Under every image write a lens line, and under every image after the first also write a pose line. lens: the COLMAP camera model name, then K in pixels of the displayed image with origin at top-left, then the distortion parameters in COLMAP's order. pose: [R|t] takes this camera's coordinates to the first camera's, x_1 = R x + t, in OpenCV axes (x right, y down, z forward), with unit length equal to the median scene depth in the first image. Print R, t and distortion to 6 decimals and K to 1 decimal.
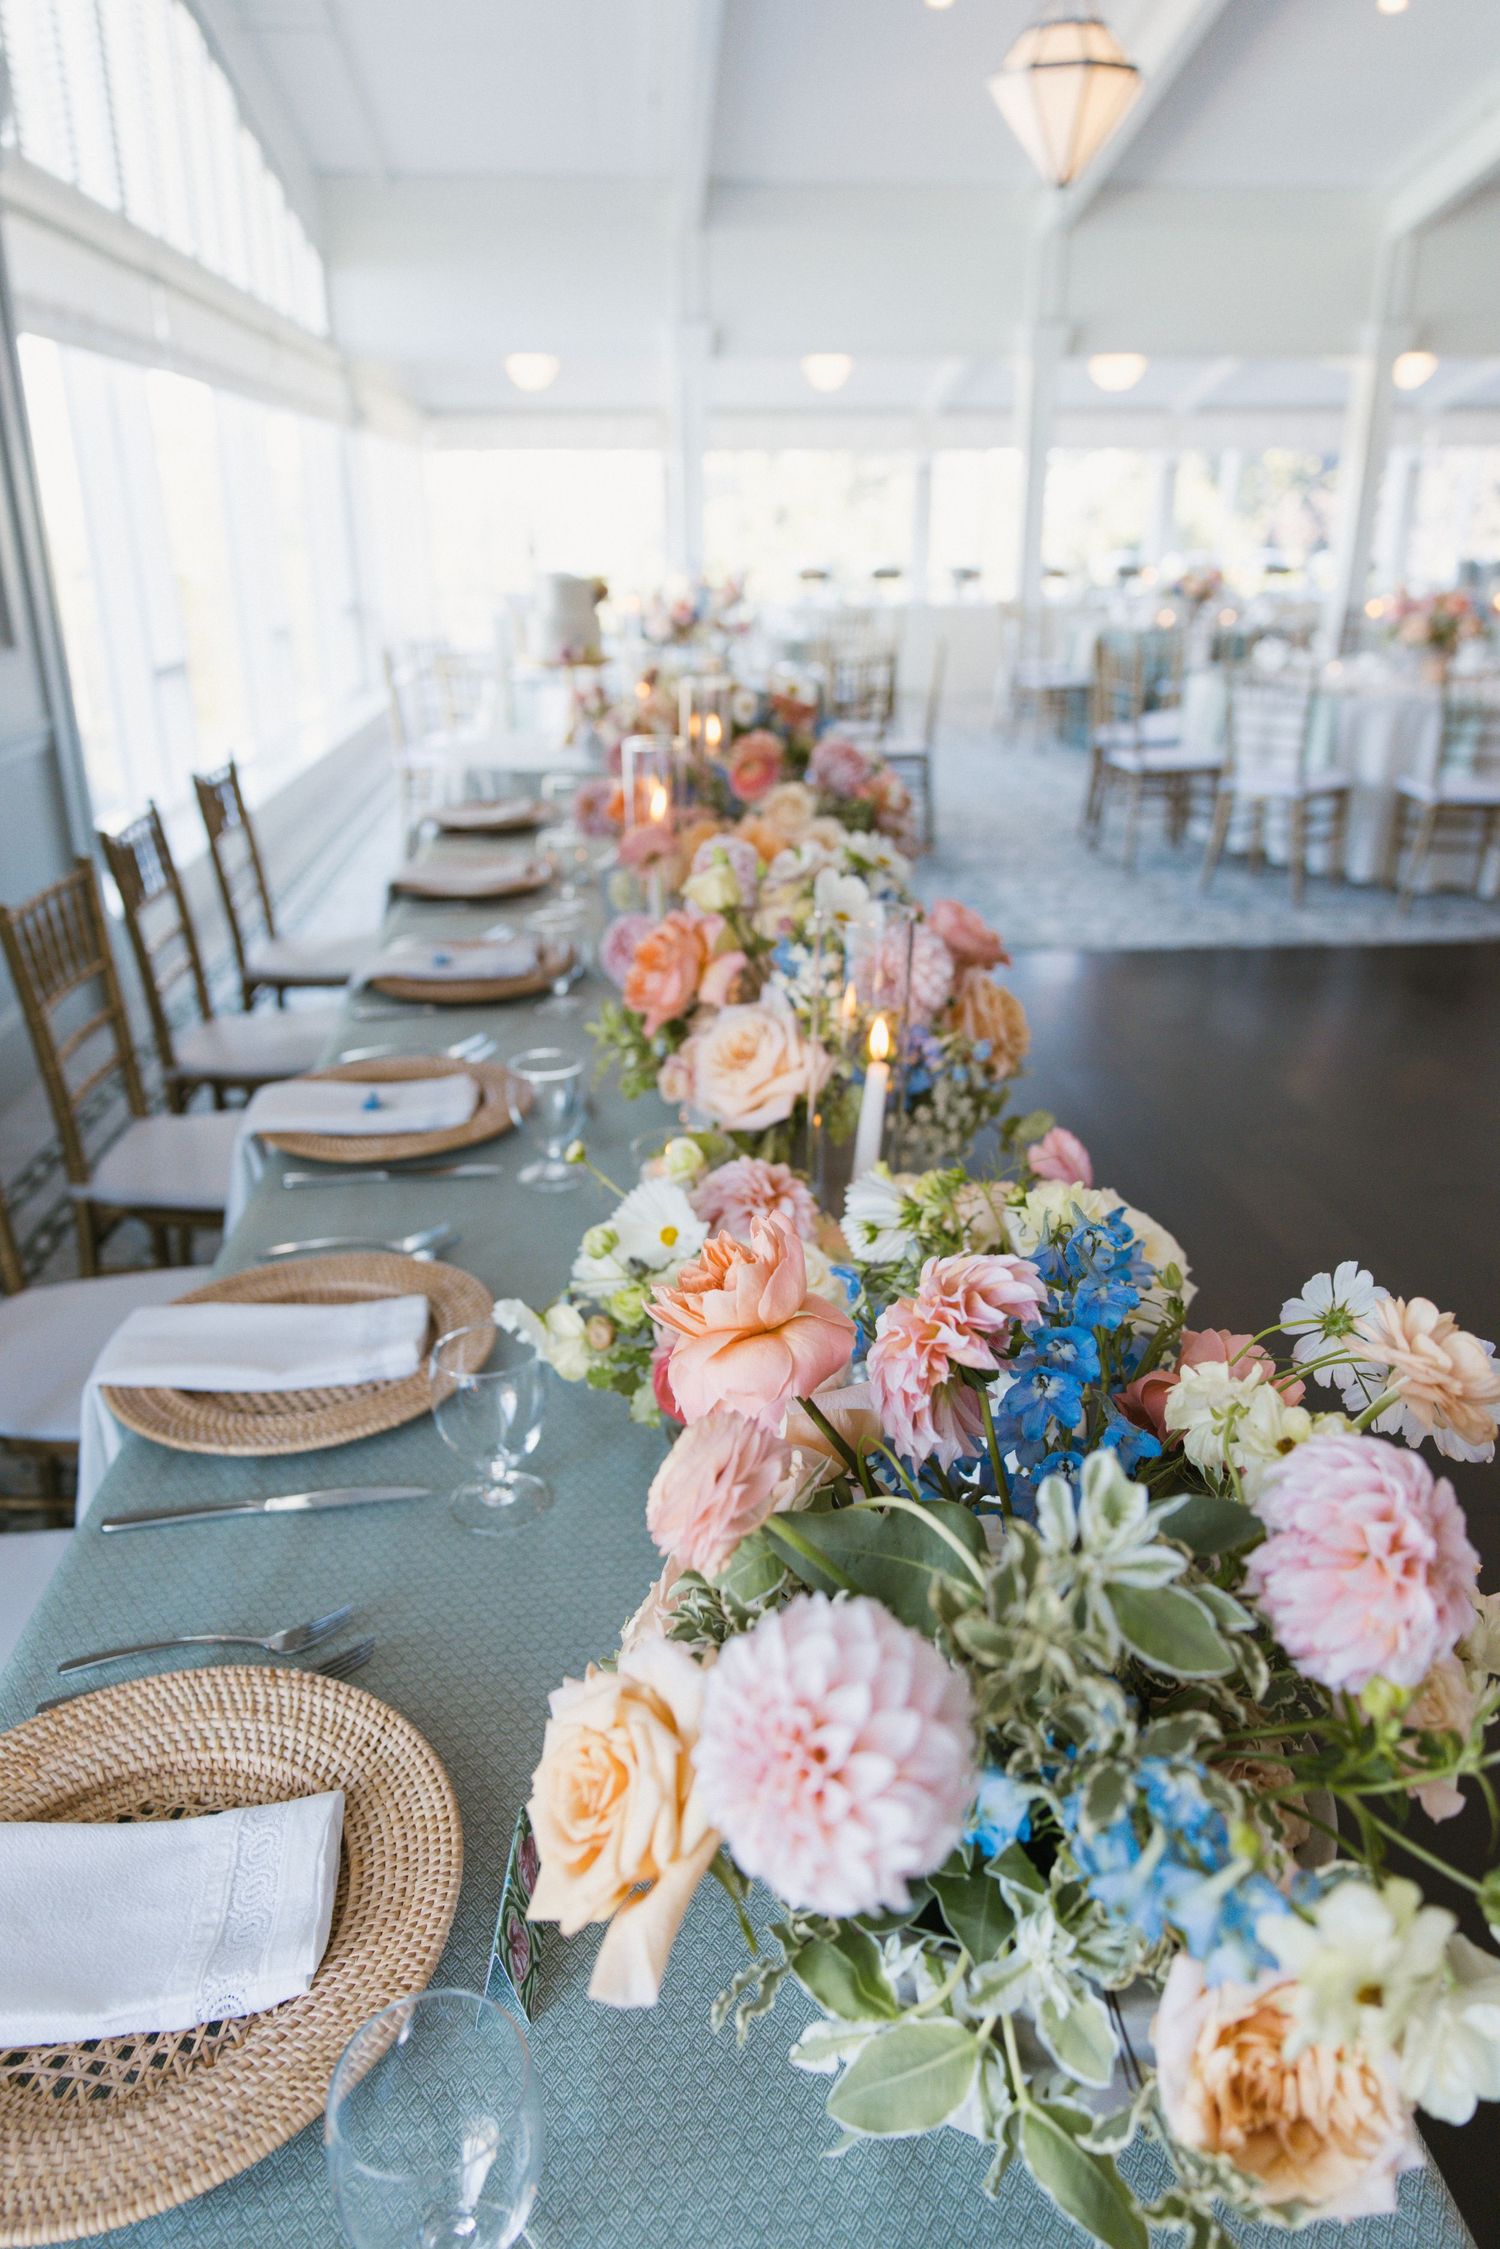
lens RADIAL K [[1524.7, 0, 752.7], [0, 1524.7, 1135.4], [0, 0, 1]] dist [-0.007532, -0.006019]
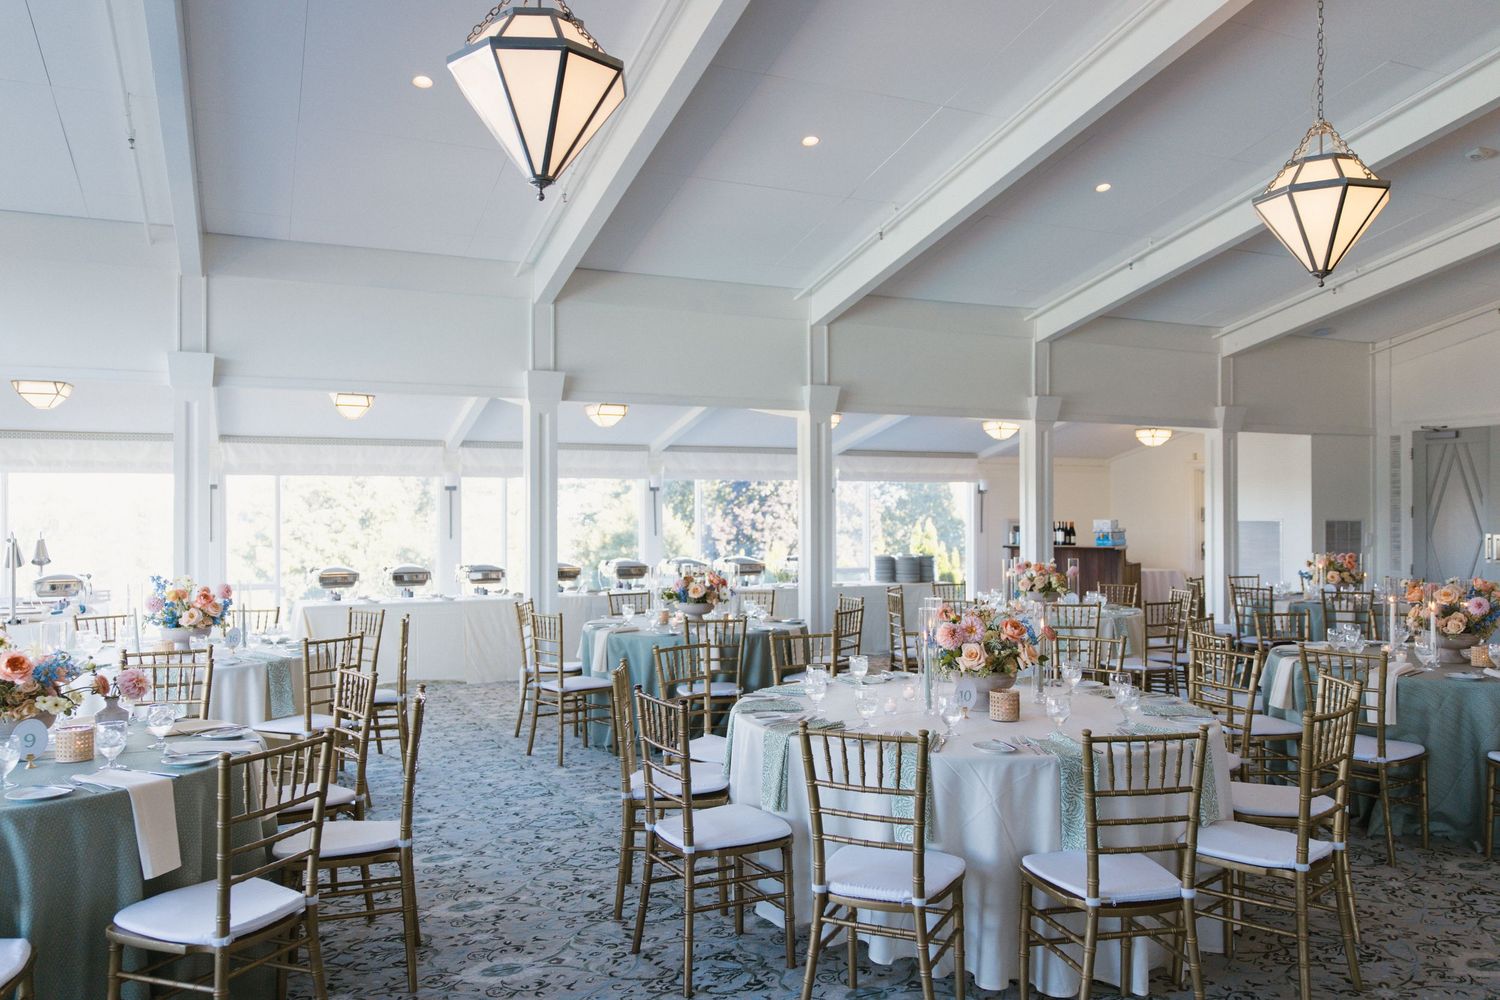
lens RADIAL K [[1043.3, 0, 757.6], [0, 1043.3, 498.3], [0, 0, 1]] dist [0.011064, 0.000732]
pose [[0.934369, 0.003850, 0.356285, 0.089552], [0.135779, 0.920644, -0.366031, -0.194349], [-0.329421, 0.390384, 0.859699, 0.435911]]
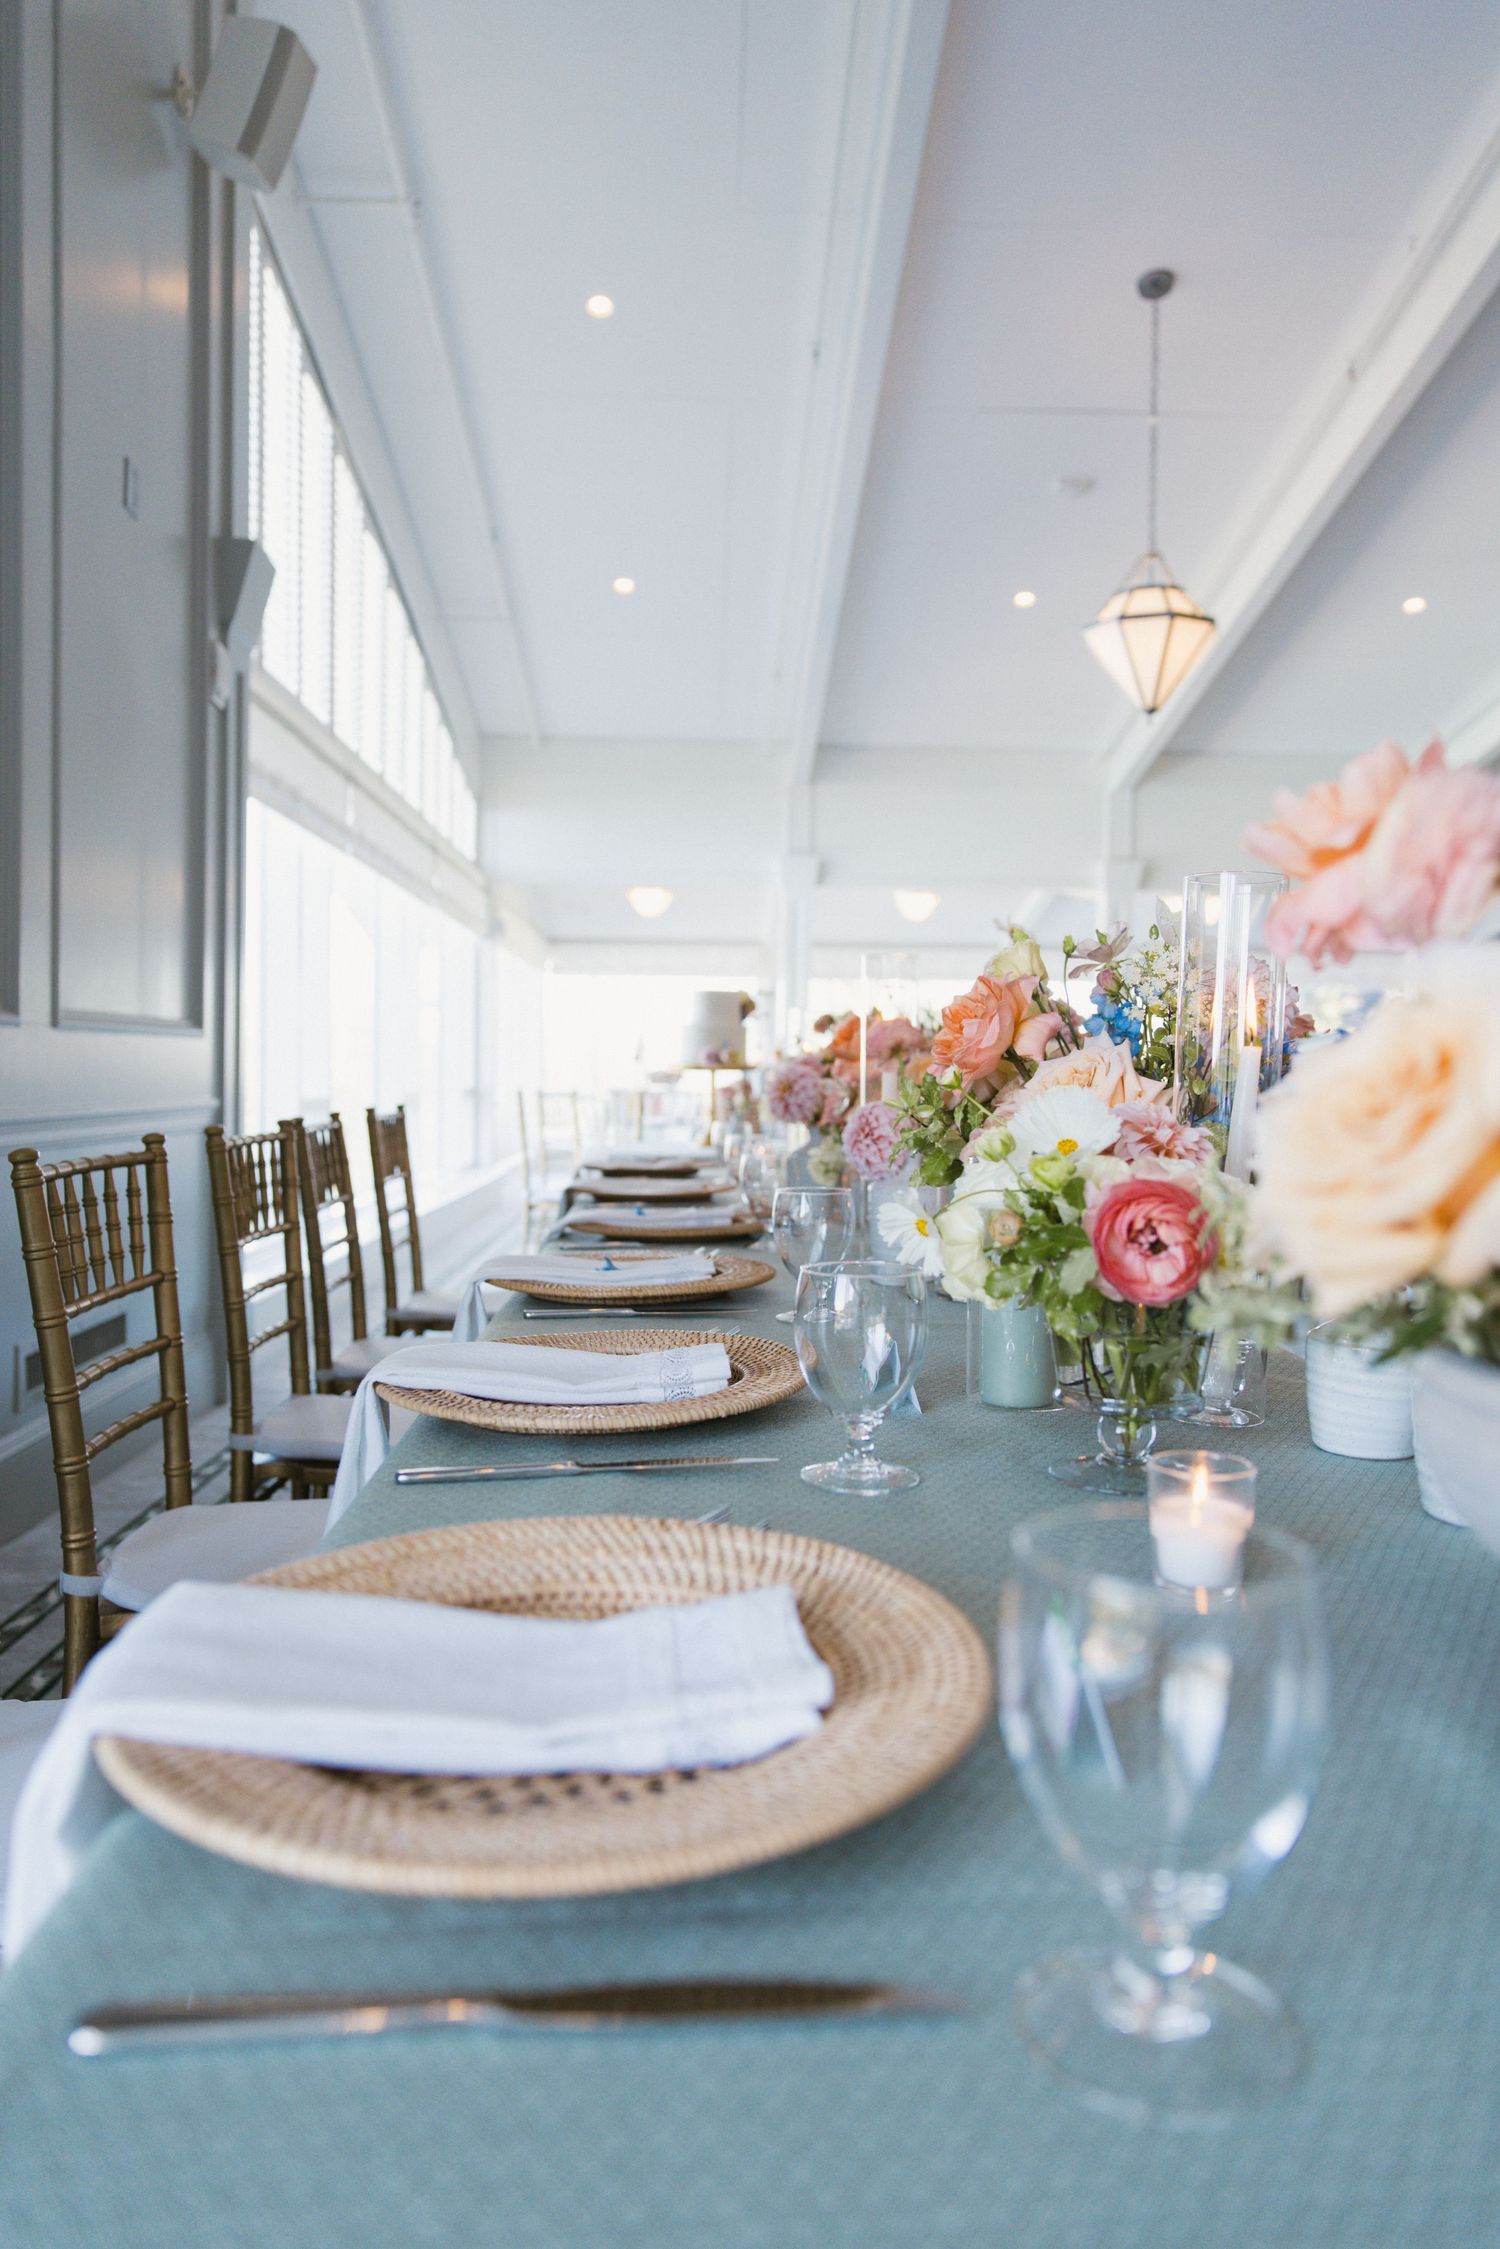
lens RADIAL K [[1524.7, 0, 749.6], [0, 1524.7, 1132.6], [0, 0, 1]] dist [-0.007532, -0.006019]
pose [[0.998863, 0.020939, -0.042826, -0.033787], [-0.034464, 0.937867, -0.345280, 0.061884], [0.032935, 0.346364, 0.937522, 0.023554]]
